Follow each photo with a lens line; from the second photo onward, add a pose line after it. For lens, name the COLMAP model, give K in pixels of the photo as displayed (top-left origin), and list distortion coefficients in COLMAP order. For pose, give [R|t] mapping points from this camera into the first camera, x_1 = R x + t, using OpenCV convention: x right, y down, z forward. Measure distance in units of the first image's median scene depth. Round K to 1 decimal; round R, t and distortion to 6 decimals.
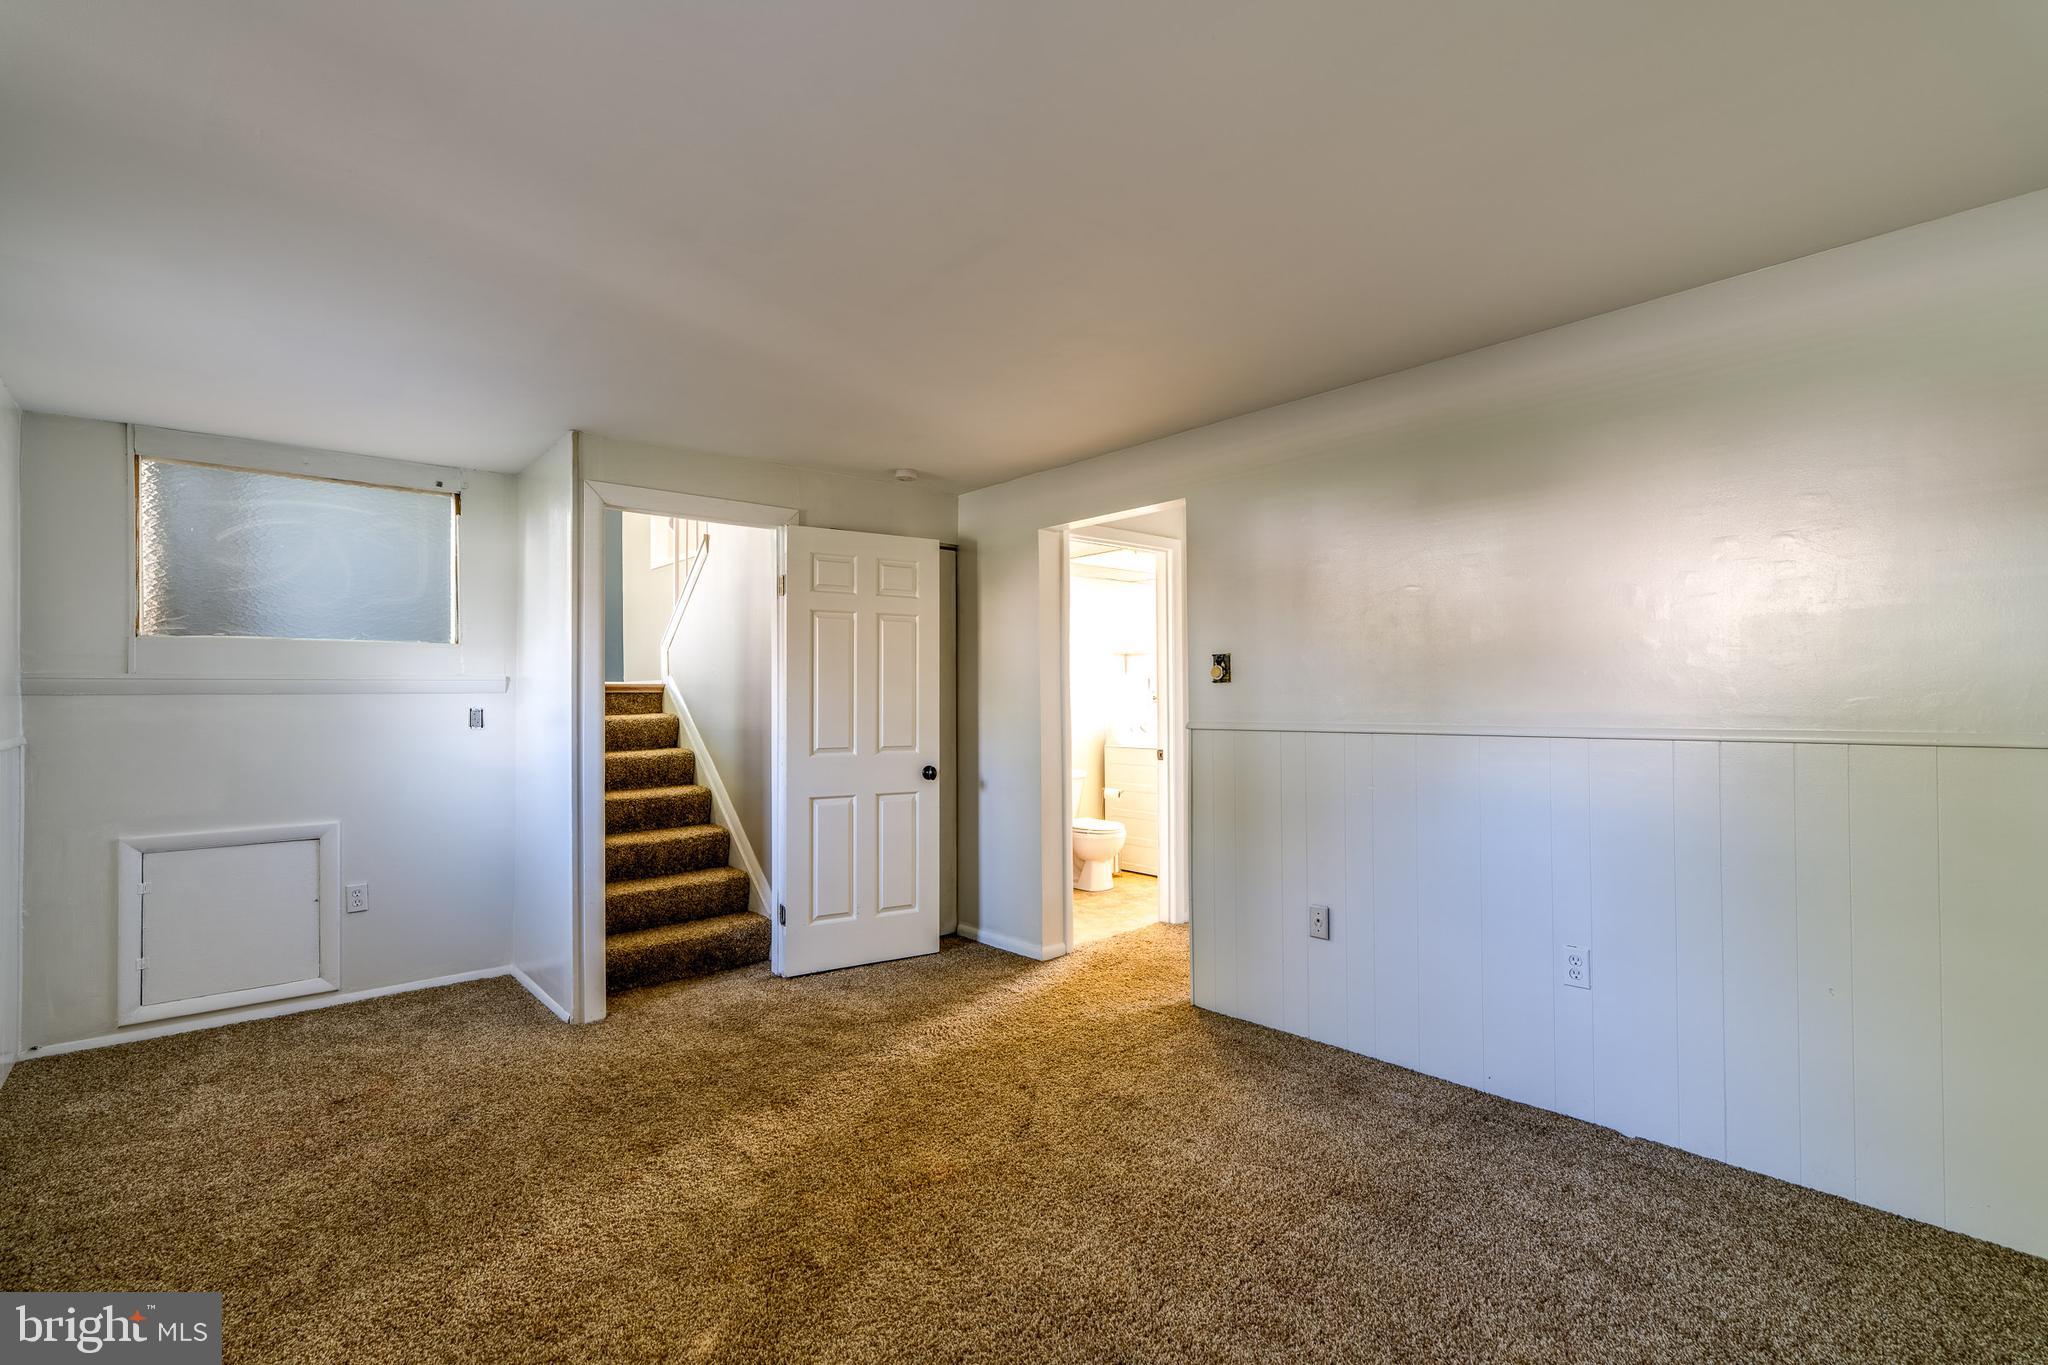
lens RADIAL K [[921.3, 0, 1018.5], [0, 921.3, 687.8], [0, 0, 1]] dist [-0.007359, 0.001474]
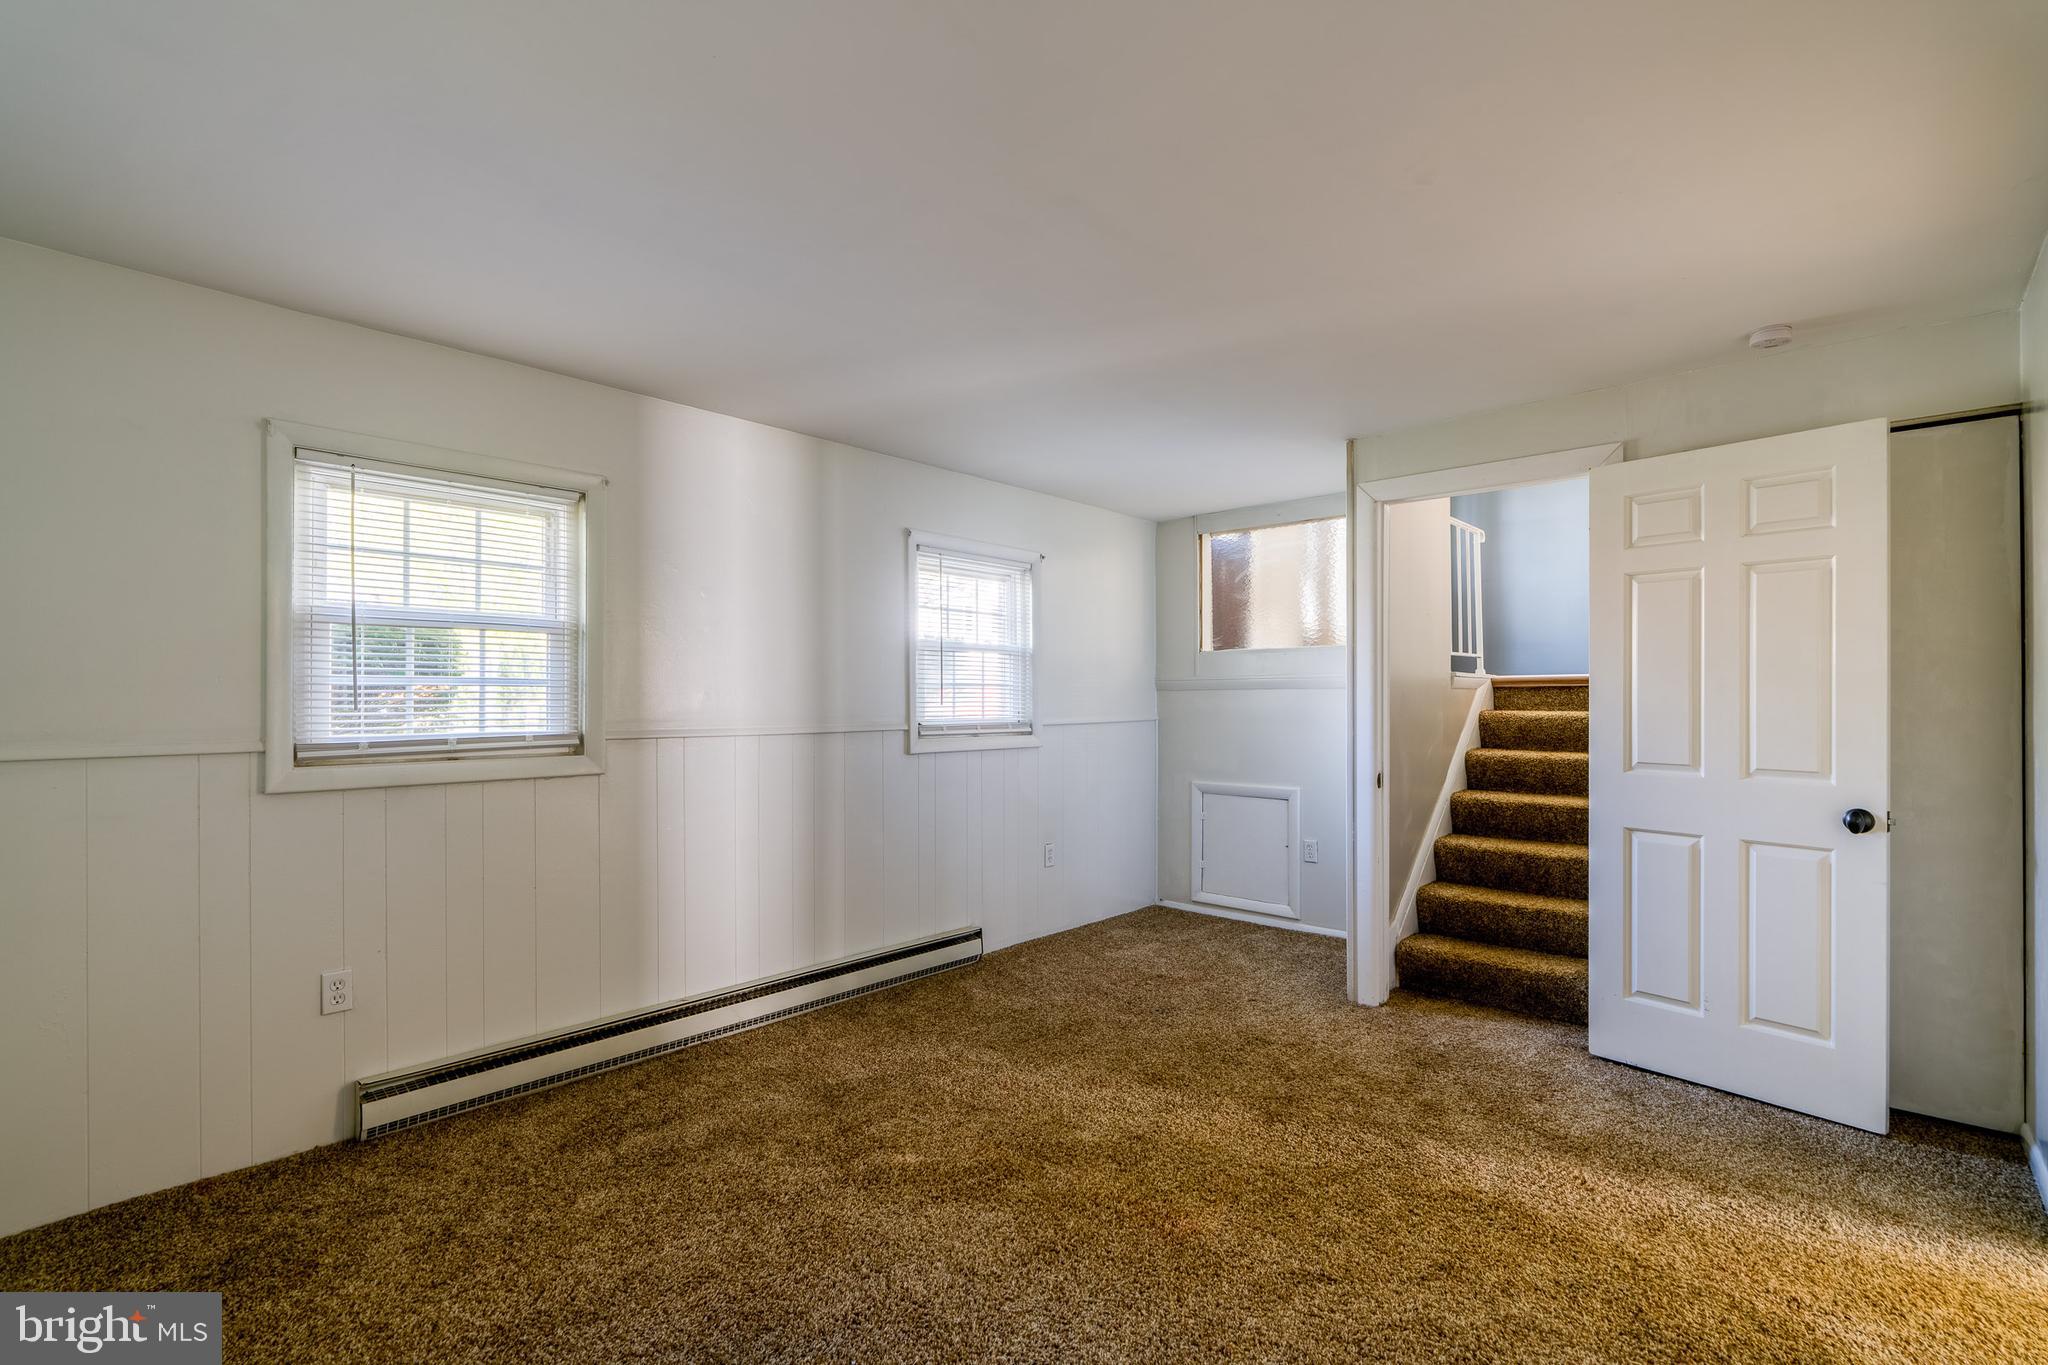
lens RADIAL K [[919.0, 0, 1021.3], [0, 919.0, 699.0], [0, 0, 1]] dist [-0.005298, 0.000712]
pose [[0.115301, 0.010071, -0.993280, 0.506565], [0.013798, 0.999836, 0.011739, 0.000220], [0.993235, -0.015059, 0.115143, 0.488787]]
